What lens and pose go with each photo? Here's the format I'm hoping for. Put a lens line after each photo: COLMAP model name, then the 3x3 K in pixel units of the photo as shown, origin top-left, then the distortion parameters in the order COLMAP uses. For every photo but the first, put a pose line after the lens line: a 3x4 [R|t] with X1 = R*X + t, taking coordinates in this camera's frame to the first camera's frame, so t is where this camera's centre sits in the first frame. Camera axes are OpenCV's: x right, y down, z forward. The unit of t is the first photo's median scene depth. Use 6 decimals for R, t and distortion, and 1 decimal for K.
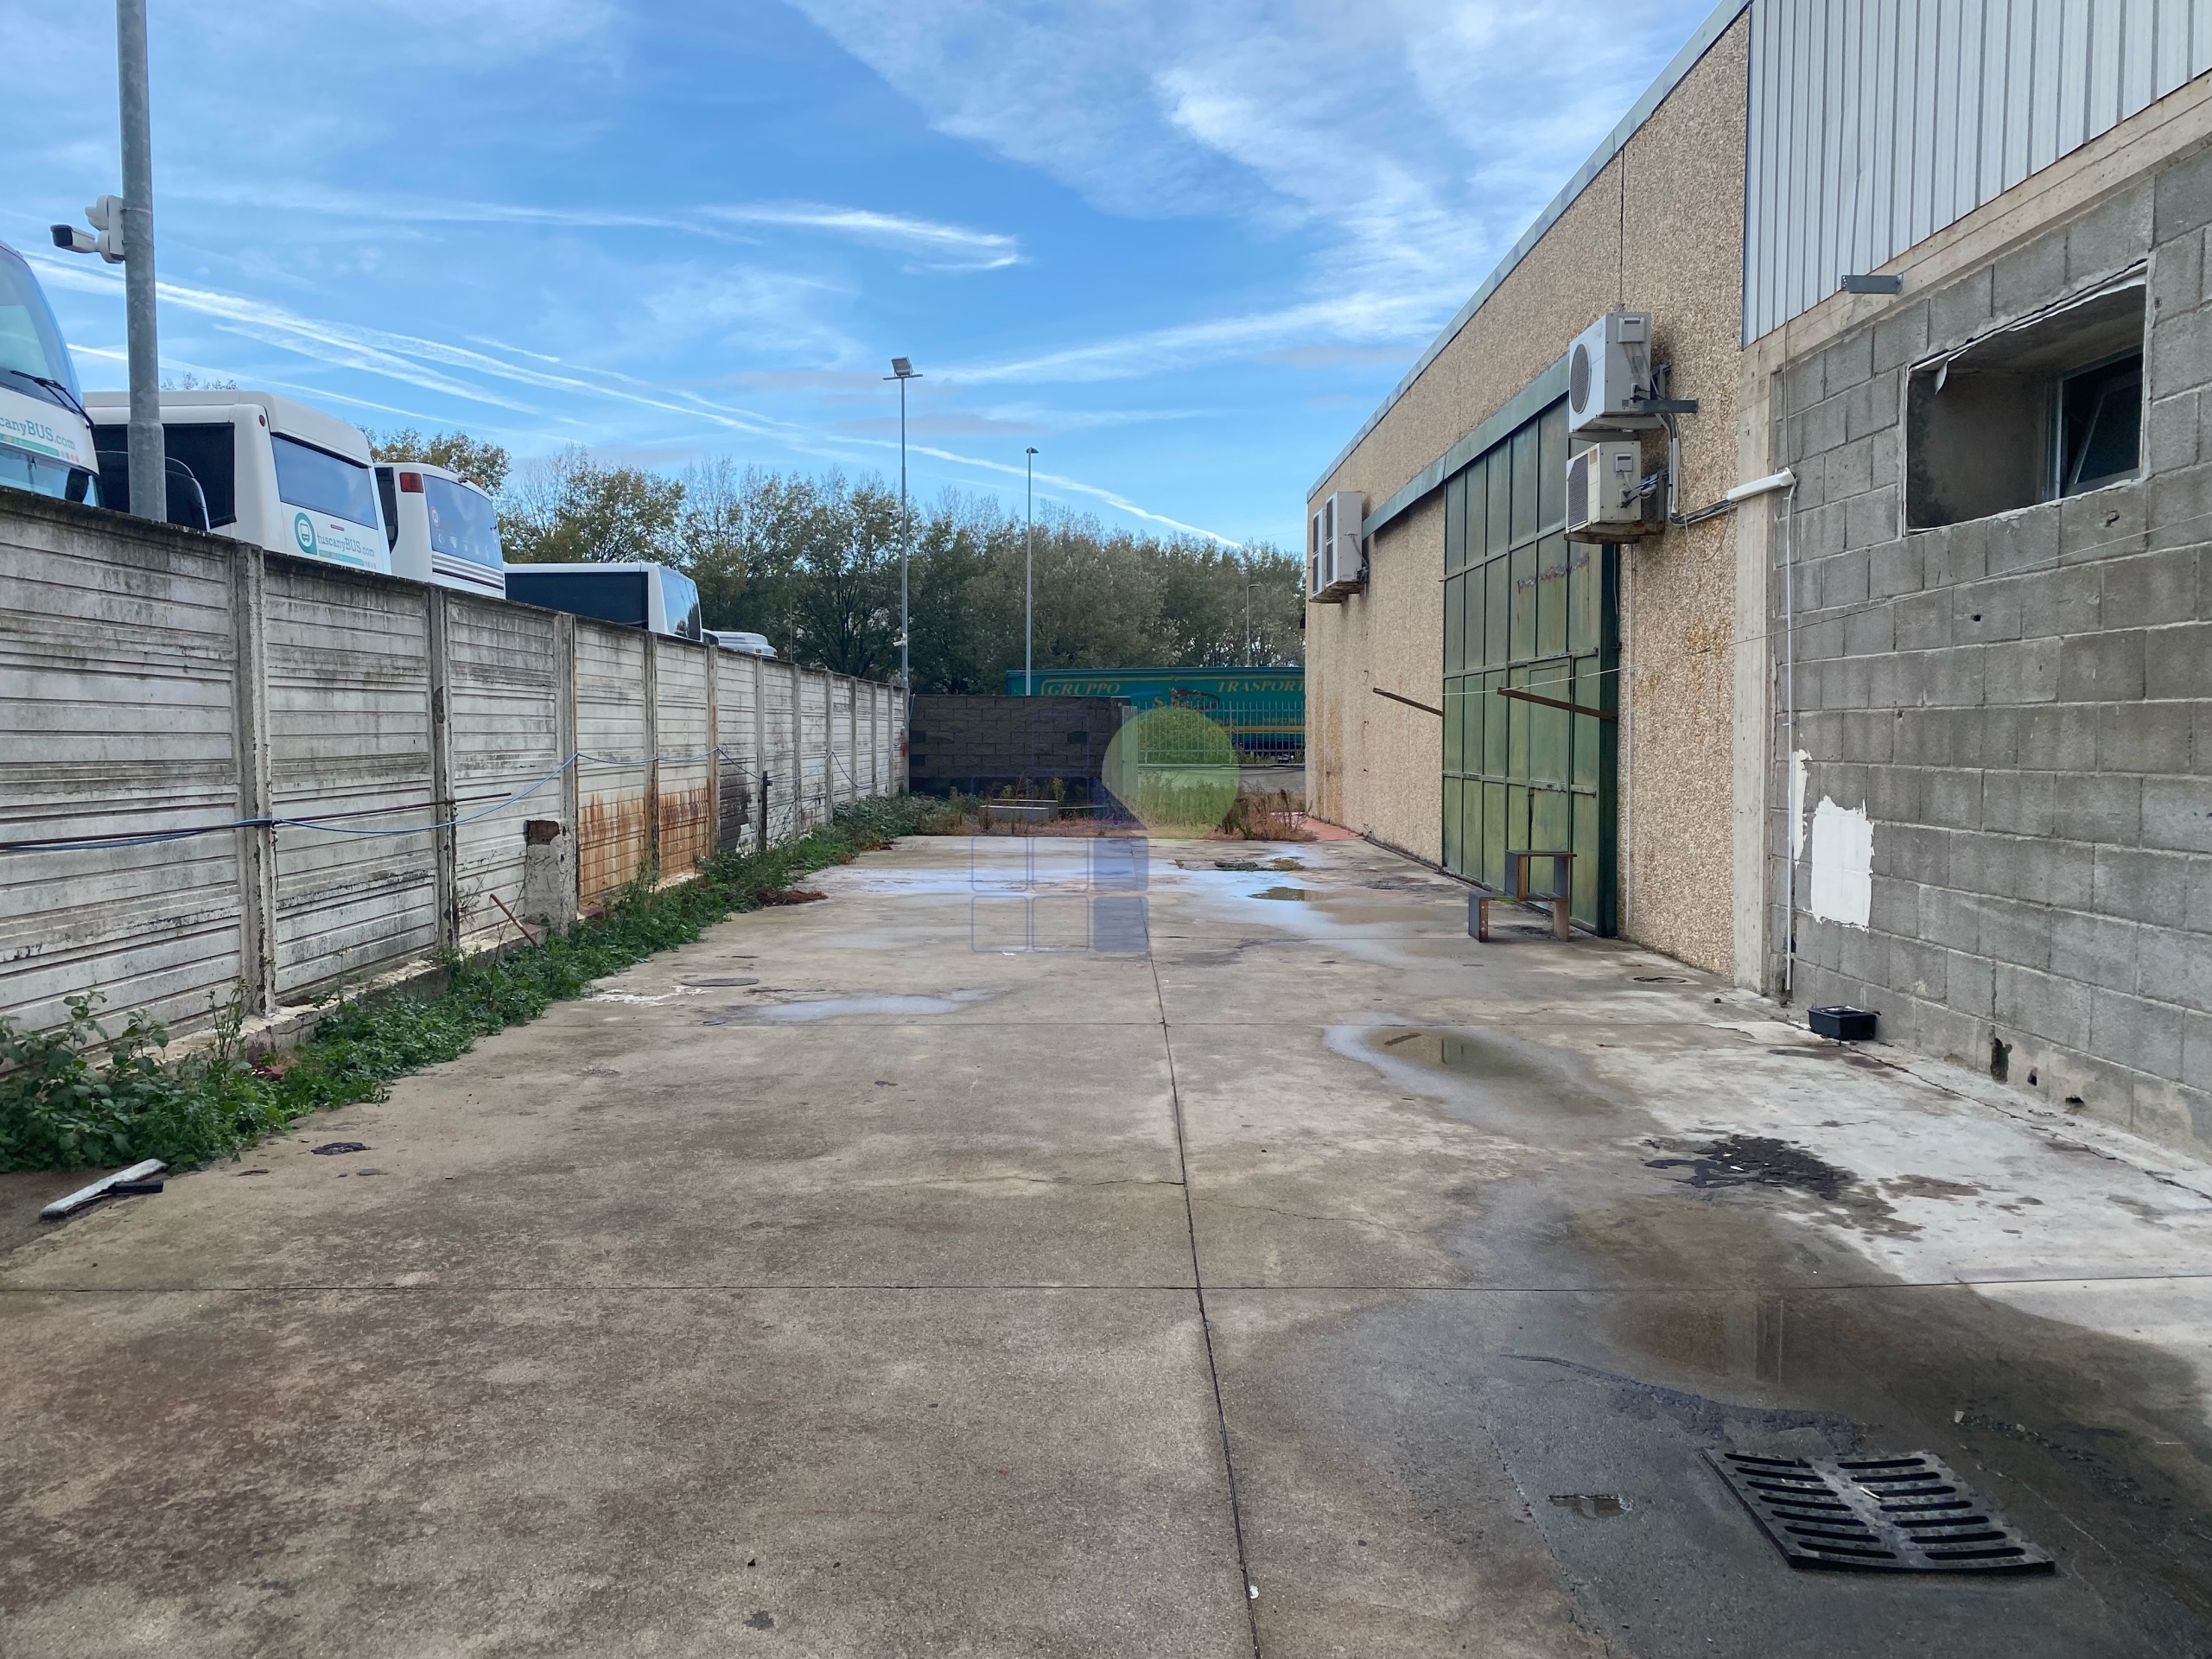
lens RADIAL K [[1634.8, 0, 1106.0], [0, 1634.8, 829.5], [0, 0, 1]] dist [0.001496, -0.033133]
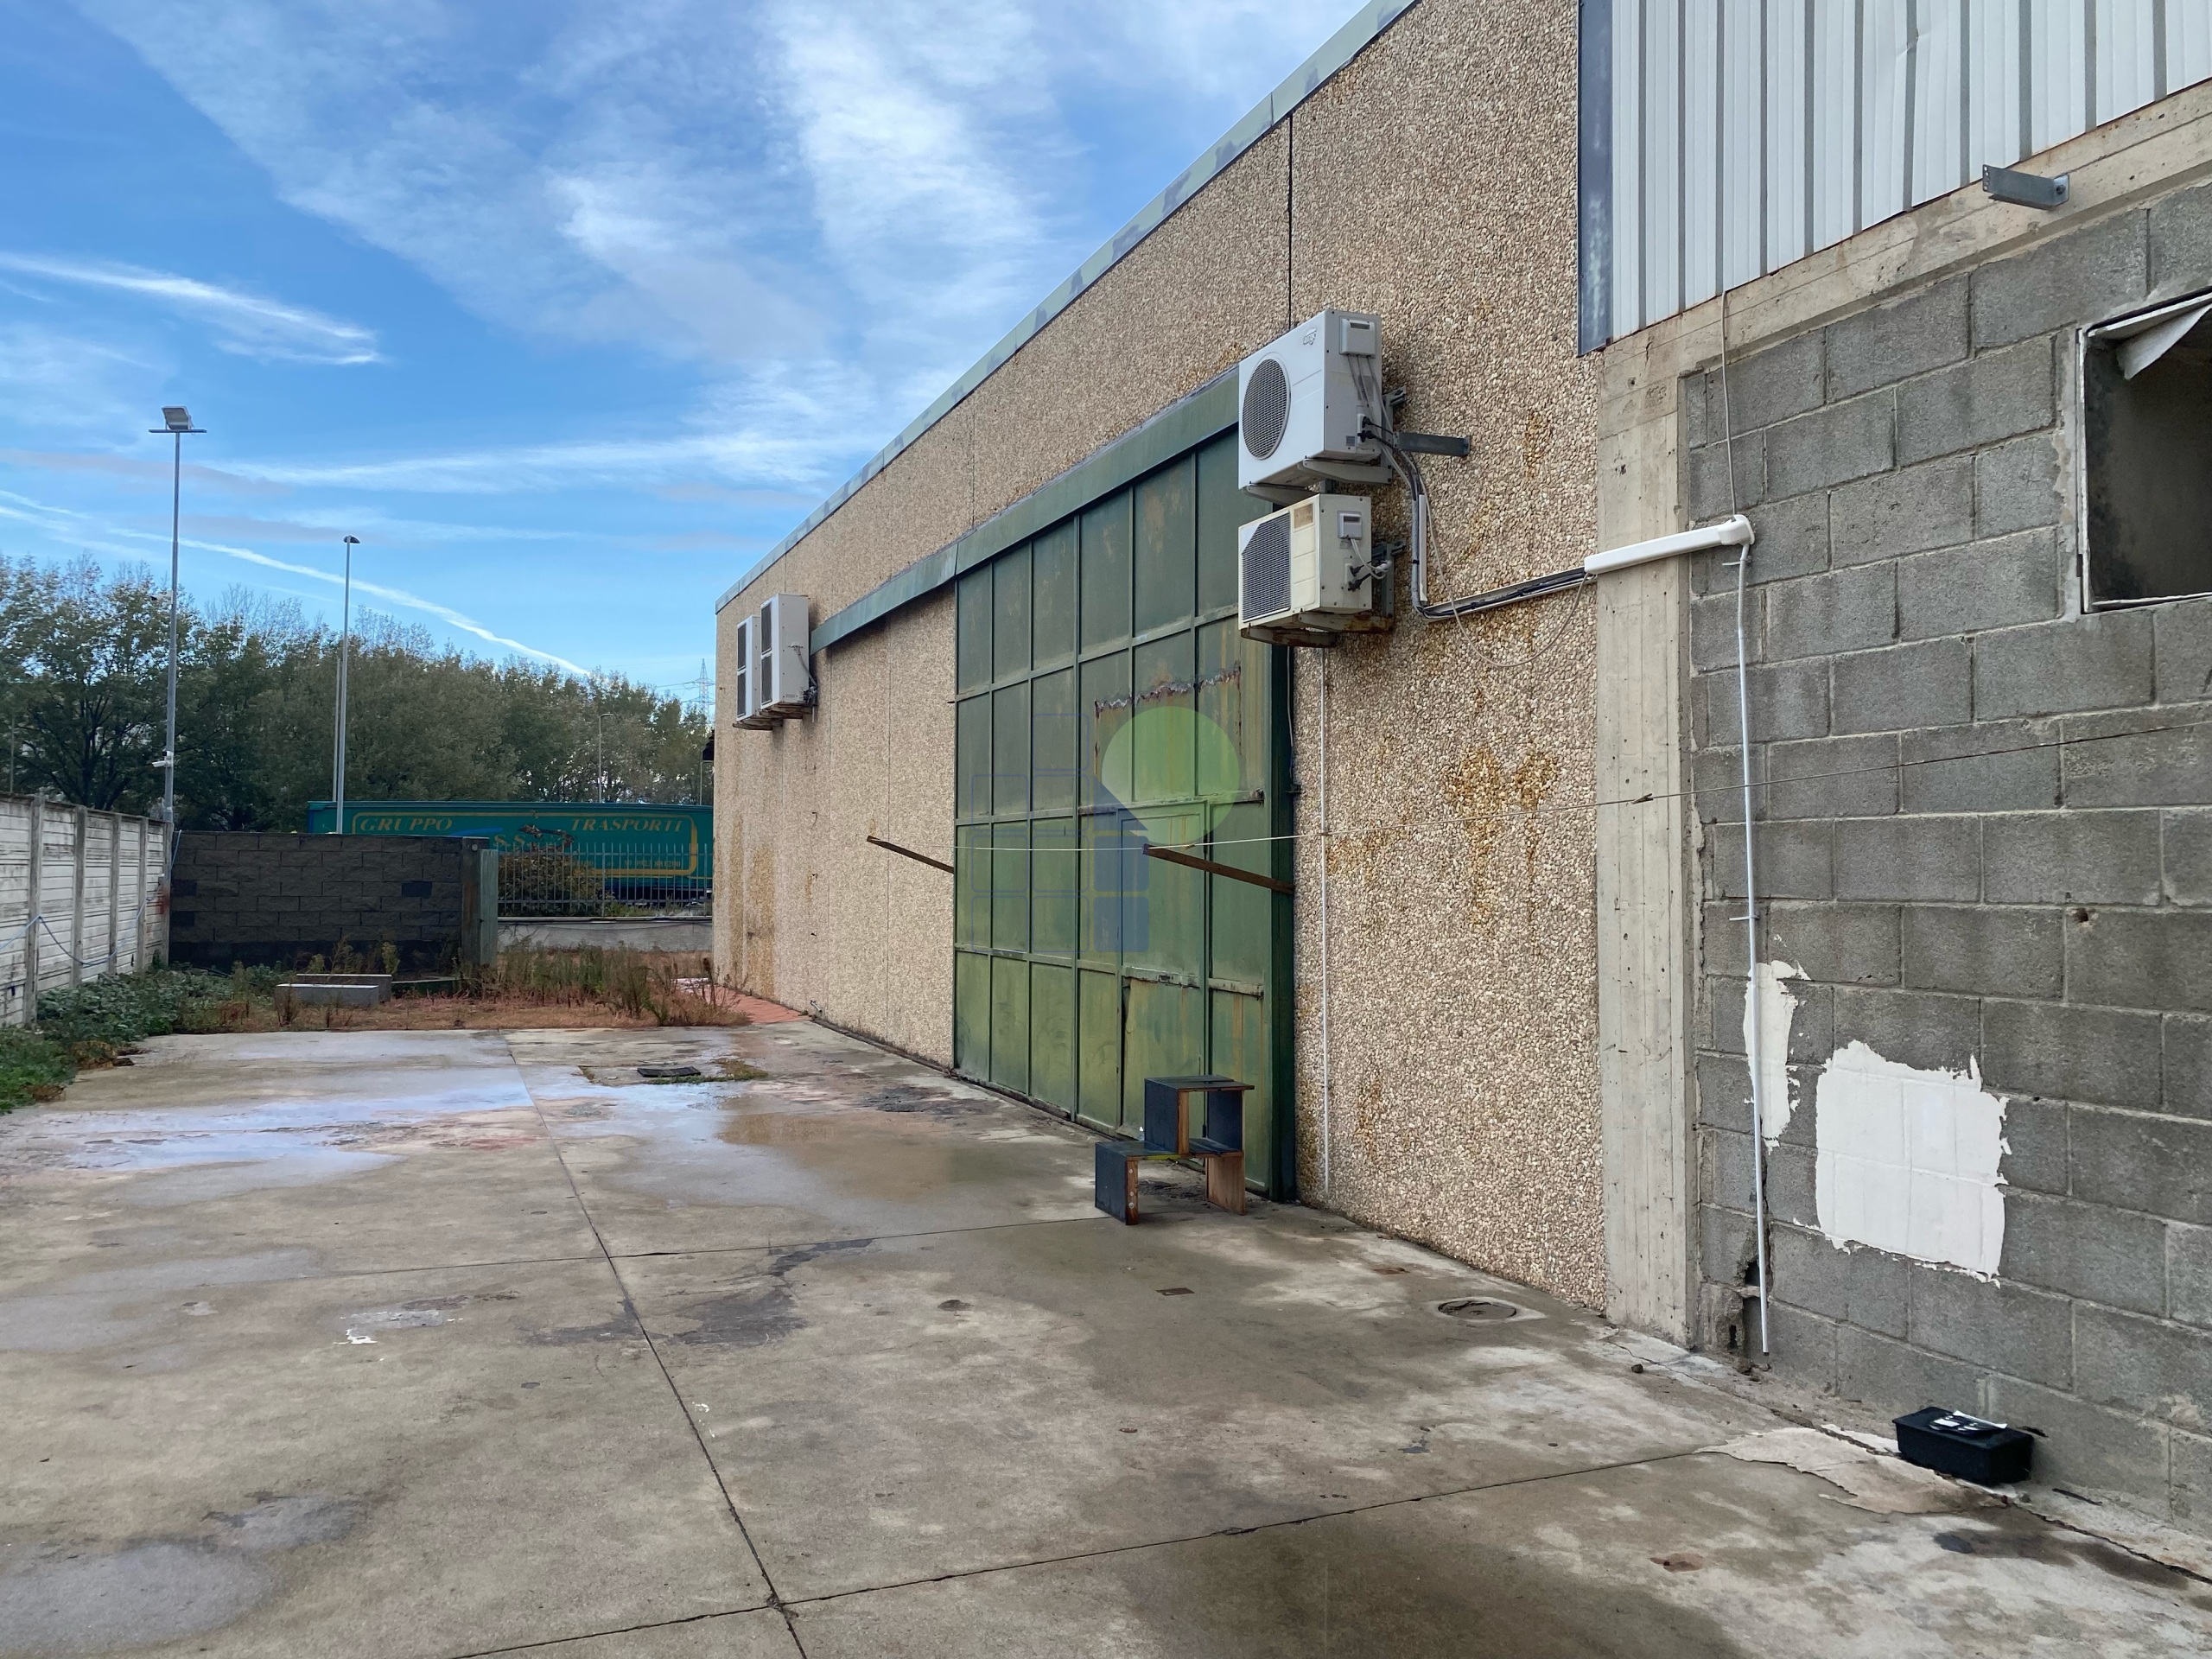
lens RADIAL K [[1681.2, 0, 1106.0], [0, 1681.2, 829.5], [0, 0, 1]] dist [0.060894, -0.083751]
pose [[0.928201, 0.016639, 0.371707, -0.026837], [0.015284, 0.996451, -0.082771, -0.024856], [-0.371765, 0.082509, 0.924653, 0.248474]]
